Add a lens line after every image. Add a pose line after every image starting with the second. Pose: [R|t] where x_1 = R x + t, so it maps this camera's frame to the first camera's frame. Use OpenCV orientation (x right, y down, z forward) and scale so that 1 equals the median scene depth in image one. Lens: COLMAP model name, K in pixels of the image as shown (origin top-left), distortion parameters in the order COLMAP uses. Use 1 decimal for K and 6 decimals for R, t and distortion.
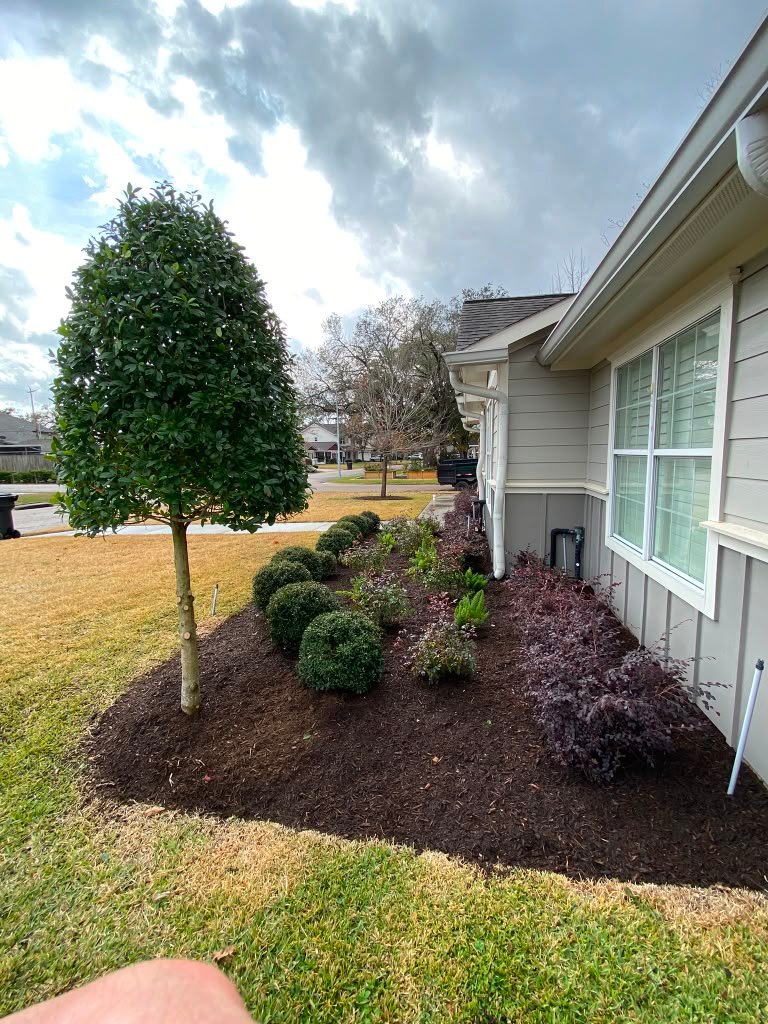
lens RADIAL K [[417.3, 0, 384.0], [0, 417.3, 512.0], [0, 0, 1]] dist [0.023149, -0.019440]
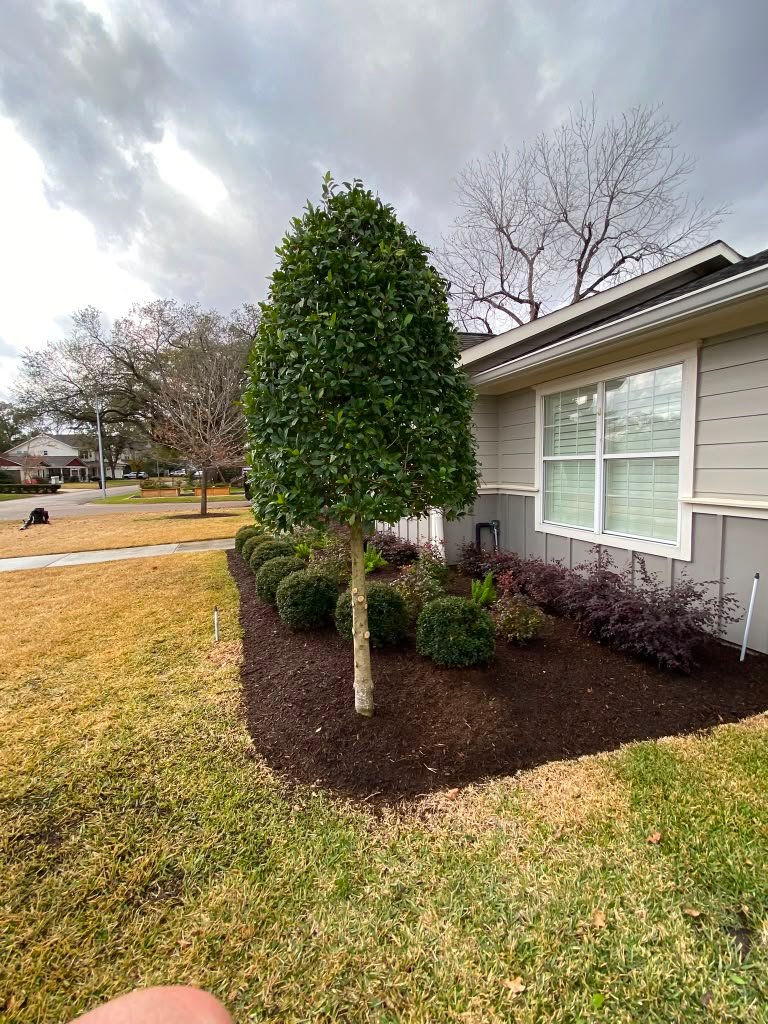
lens RADIAL K [[417.3, 0, 384.0], [0, 417.3, 512.0], [0, 0, 1]] dist [0.023149, -0.019440]
pose [[0.893517, -0.048072, 0.446448, -0.886425], [0.064001, 0.997736, -0.020659, 0.035017], [-0.444445, 0.047032, 0.894571, 0.106204]]
